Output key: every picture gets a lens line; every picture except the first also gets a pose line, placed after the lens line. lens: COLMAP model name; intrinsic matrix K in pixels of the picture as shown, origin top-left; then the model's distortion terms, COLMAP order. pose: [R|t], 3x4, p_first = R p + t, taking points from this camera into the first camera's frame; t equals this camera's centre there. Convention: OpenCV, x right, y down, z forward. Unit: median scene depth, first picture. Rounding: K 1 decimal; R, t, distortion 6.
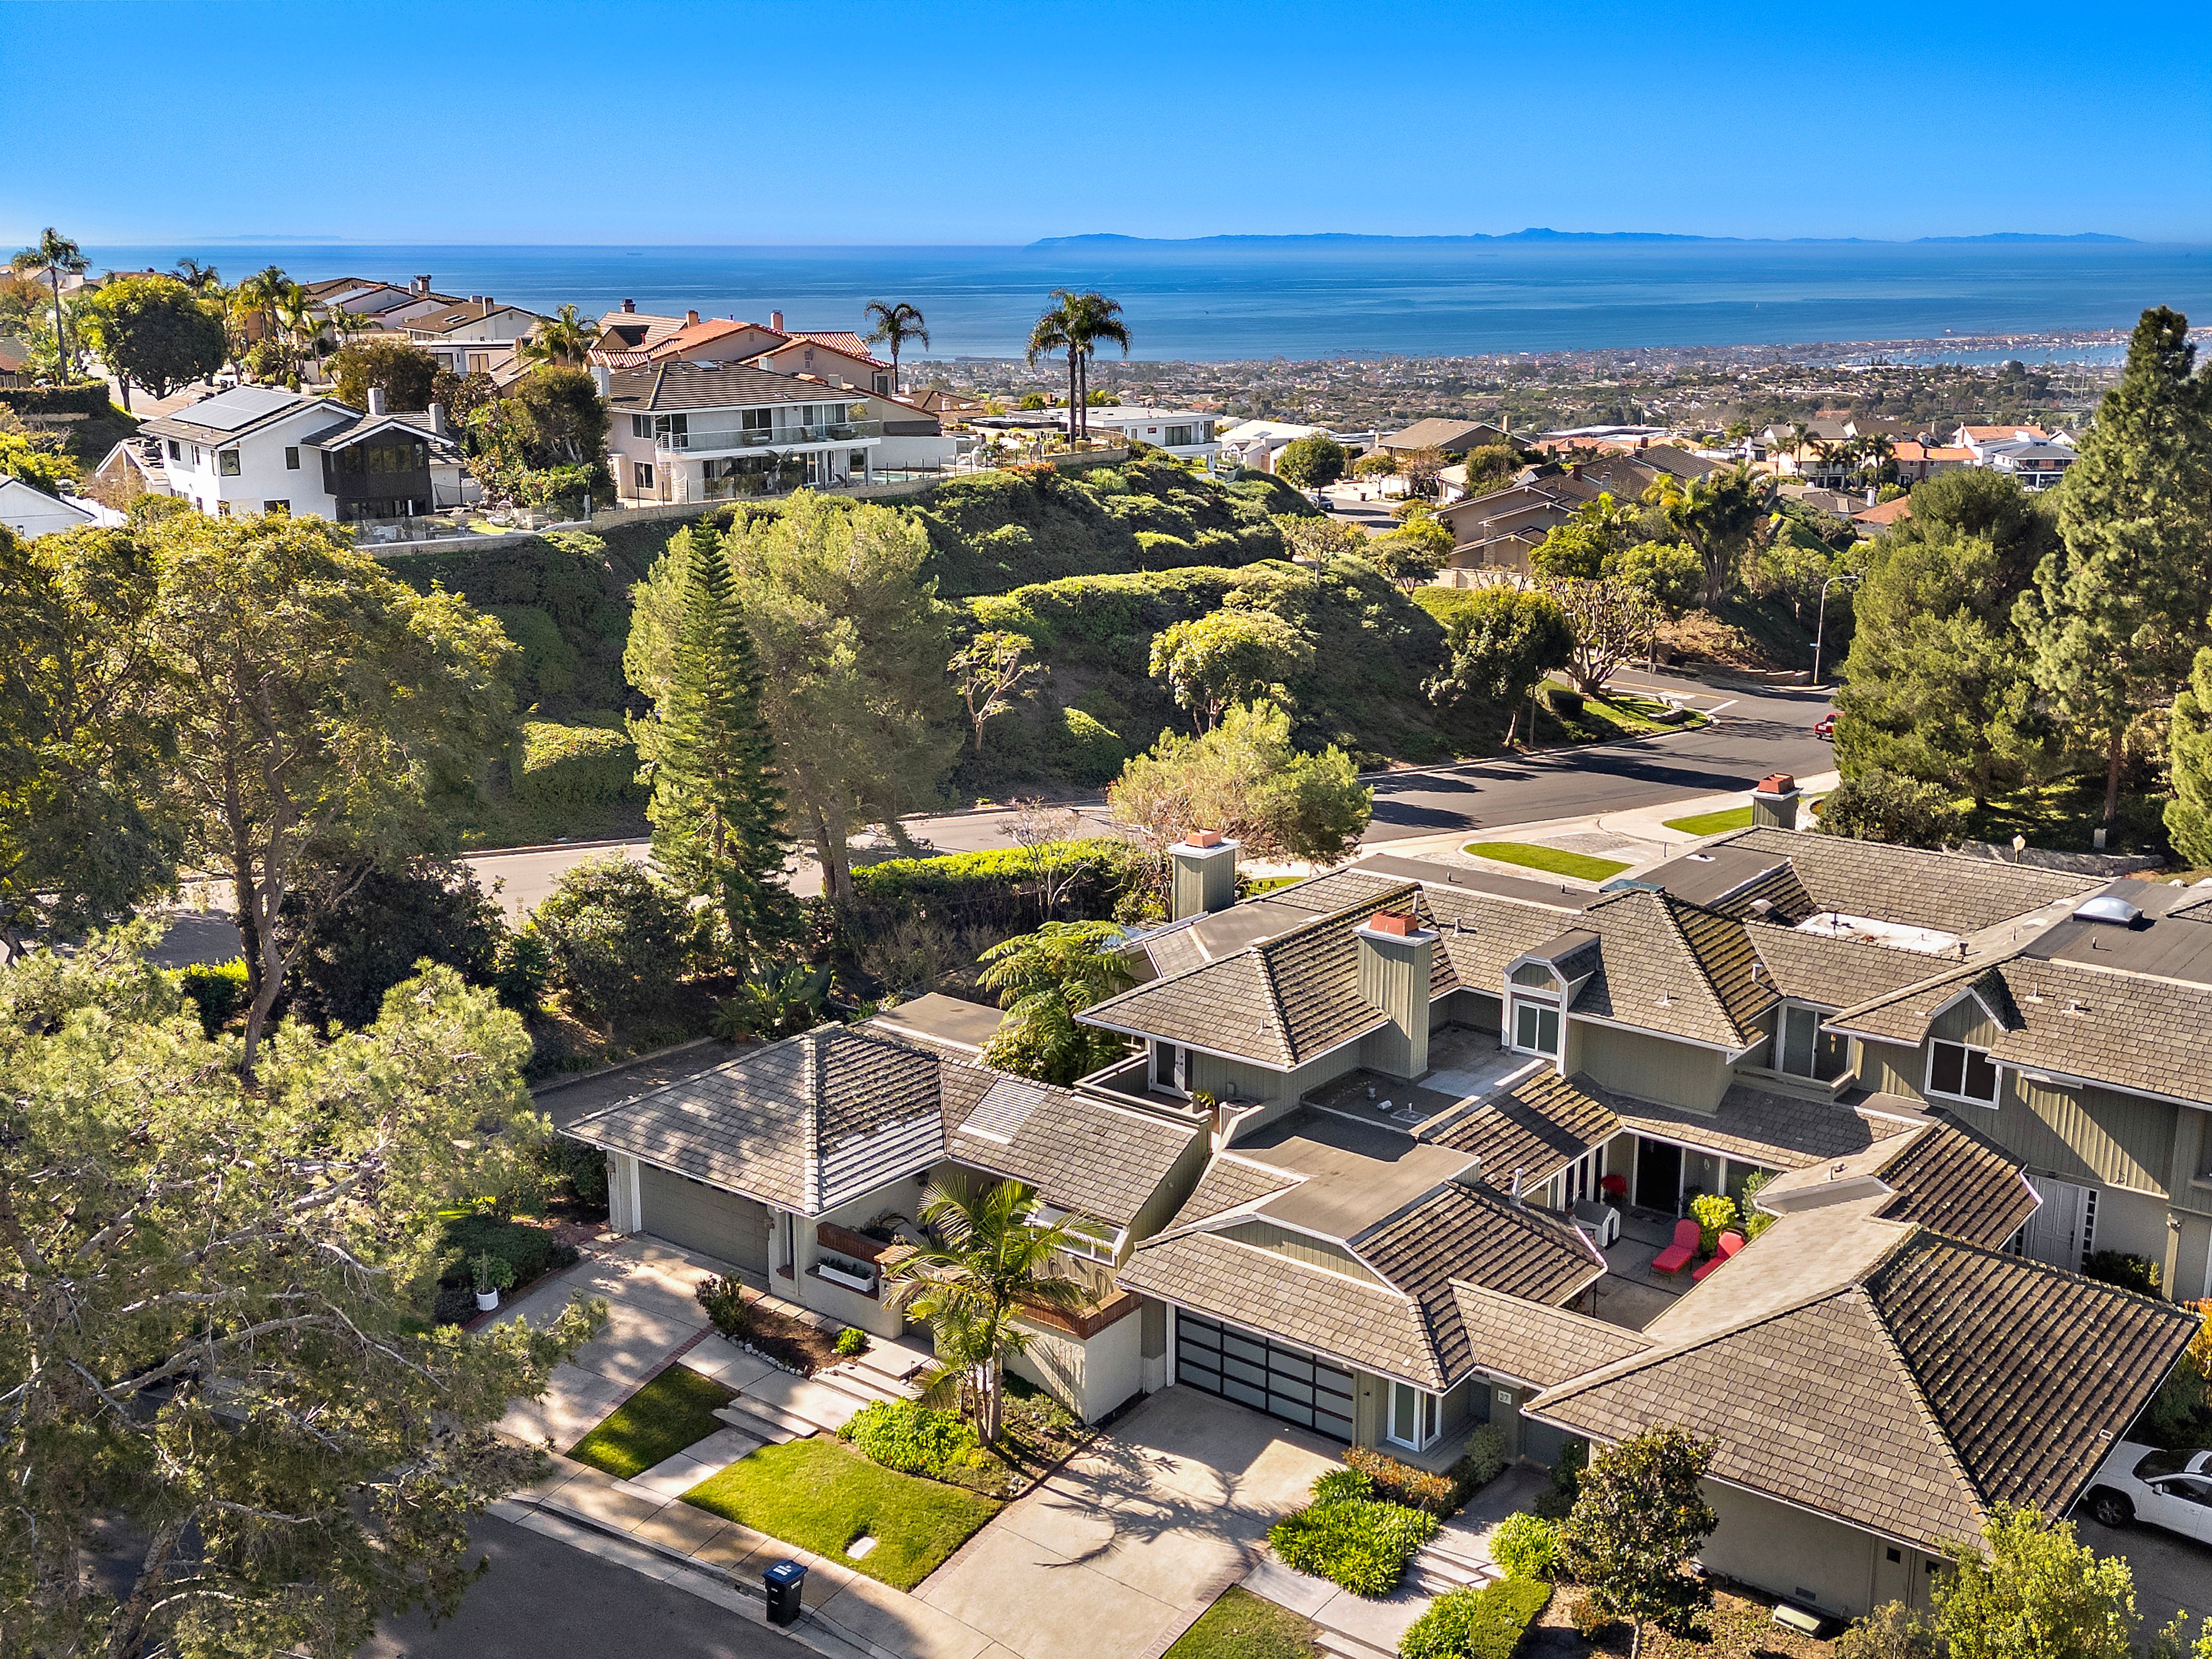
lens RADIAL K [[2327.0, 0, 1103.7], [0, 2327.0, 821.9], [0, 0, 1]] dist [0.145116, -0.301981]
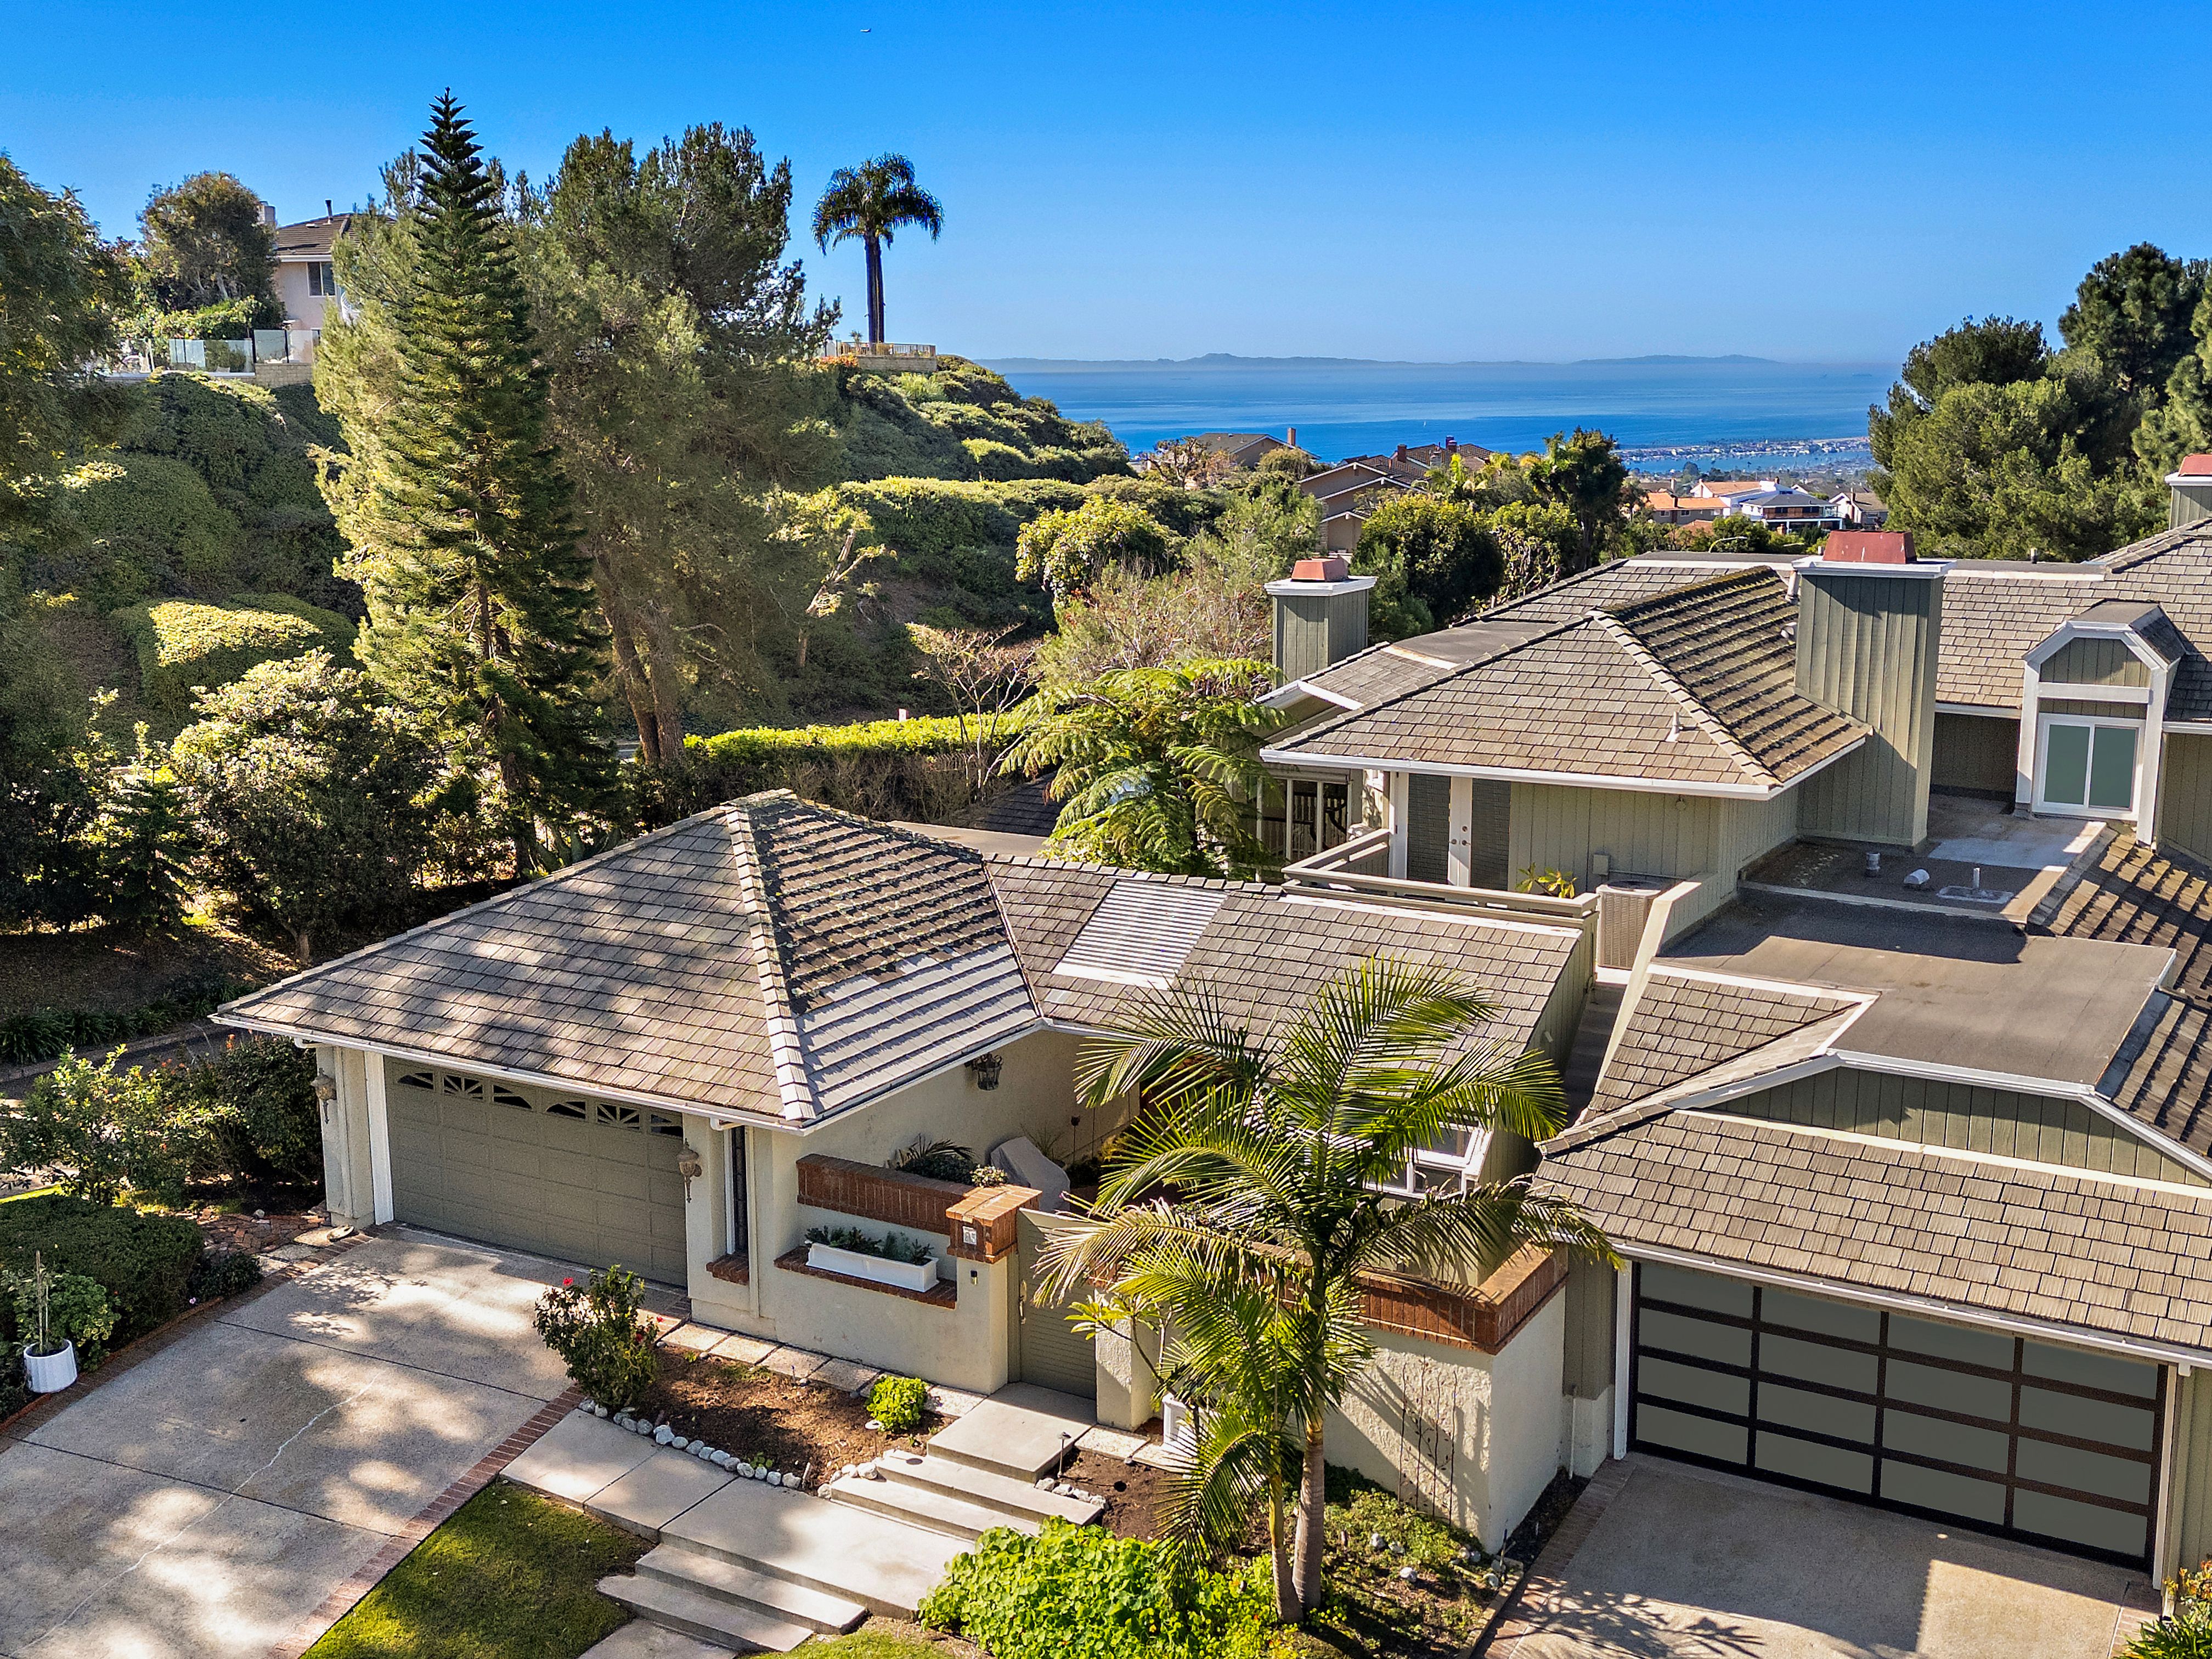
lens RADIAL K [[2336.9, 0, 1106.0], [0, 2336.9, 829.5], [0, 0, 1]] dist [0.167060, -0.397048]
pose [[0.991280, -0.030566, 0.128178, -0.112191], [0.036940, 0.998181, -0.047647, 0.123217], [-0.126488, 0.051966, 0.990606, 0.495389]]
